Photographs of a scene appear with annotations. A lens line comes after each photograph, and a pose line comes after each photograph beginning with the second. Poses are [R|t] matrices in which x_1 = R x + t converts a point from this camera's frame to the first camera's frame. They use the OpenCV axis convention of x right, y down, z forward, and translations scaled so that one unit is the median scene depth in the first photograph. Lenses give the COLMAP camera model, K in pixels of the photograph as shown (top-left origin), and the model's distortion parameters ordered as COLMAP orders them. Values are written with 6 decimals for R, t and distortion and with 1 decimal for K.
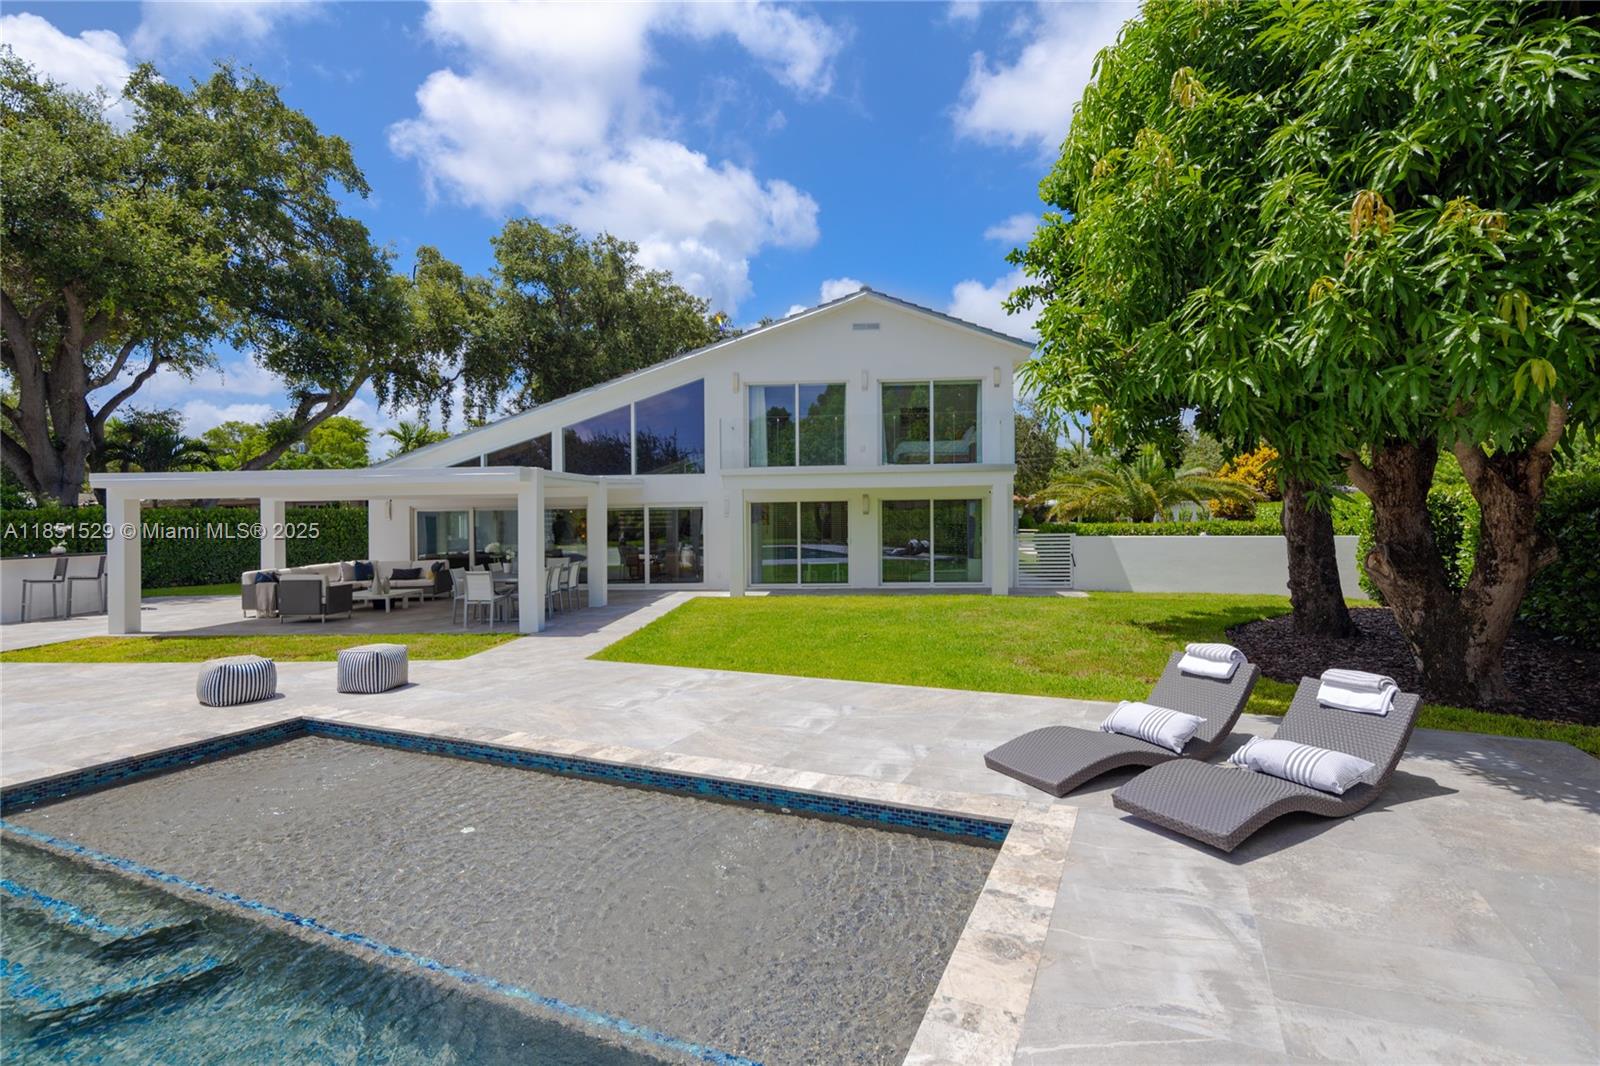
lens RADIAL K [[783.0, 0, 797.0], [0, 783.0, 526.1], [0, 0, 1]] dist [-0.001033, -0.000613]
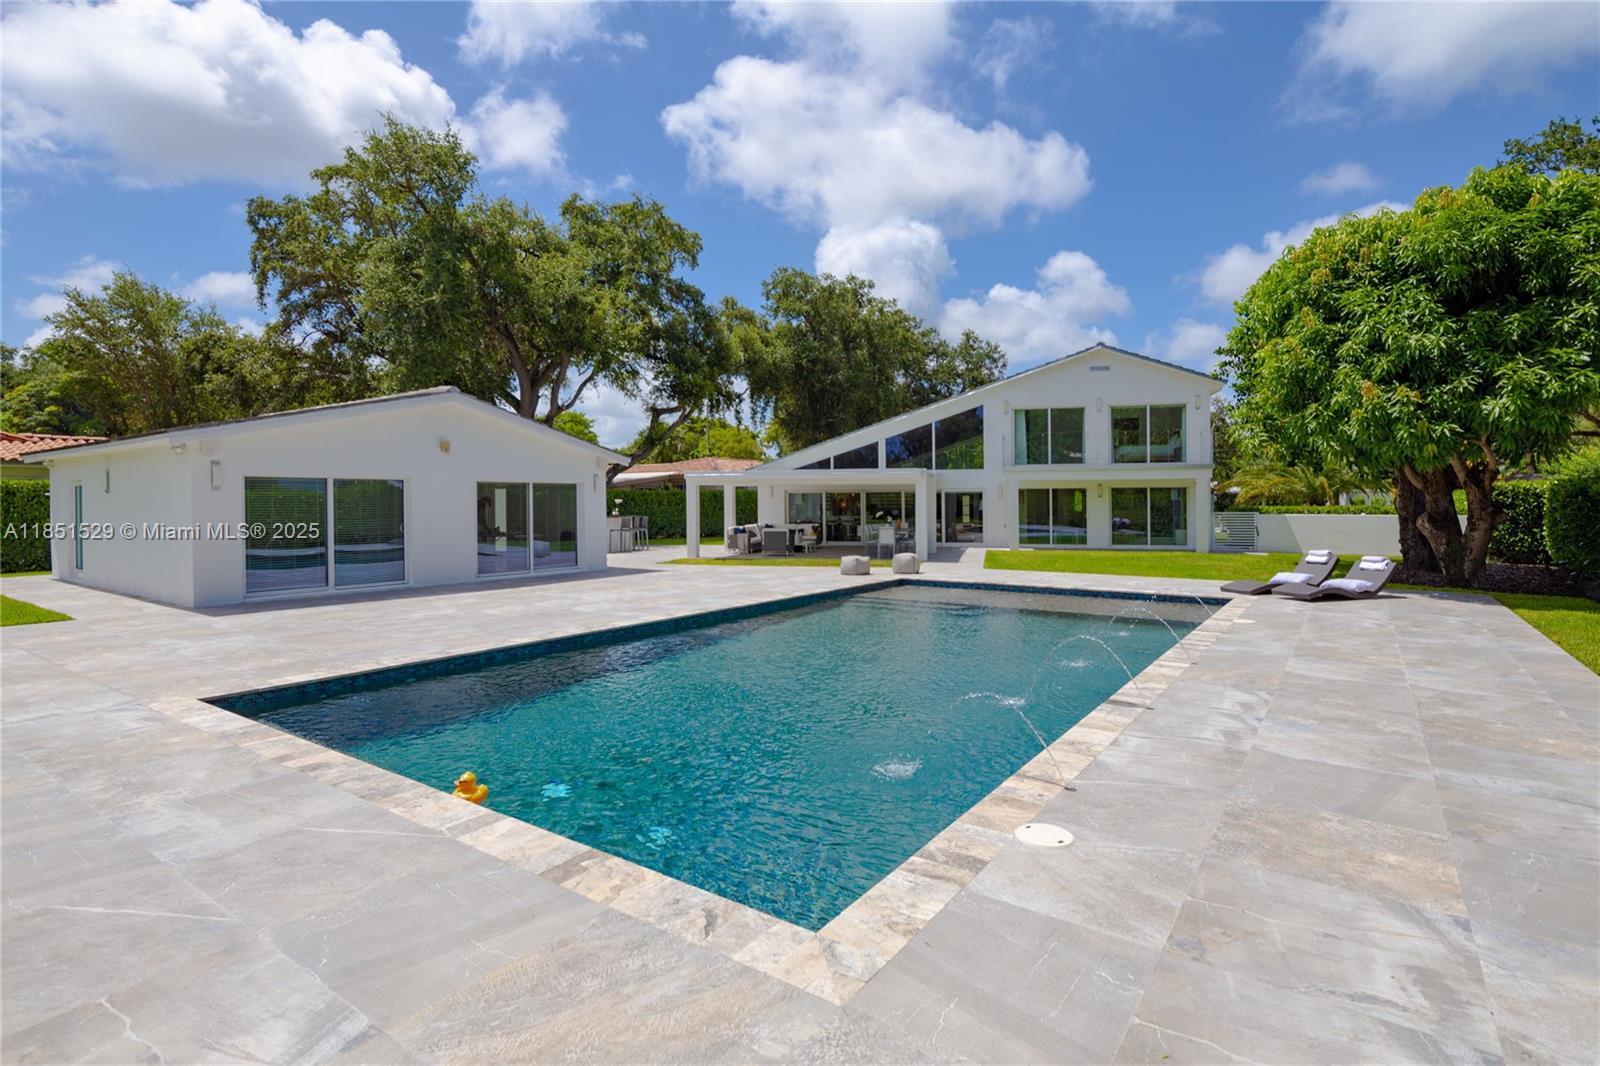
lens RADIAL K [[783.0, 0, 797.8], [0, 783.0, 476.3], [0, 0, 1]] dist [-0.001033, -0.000613]
pose [[0.981728, 0.004259, -0.190244, -0.181712], [-0.012644, 0.999000, -0.042880, 0.014655], [0.189871, 0.044502, 0.980800, -0.515748]]
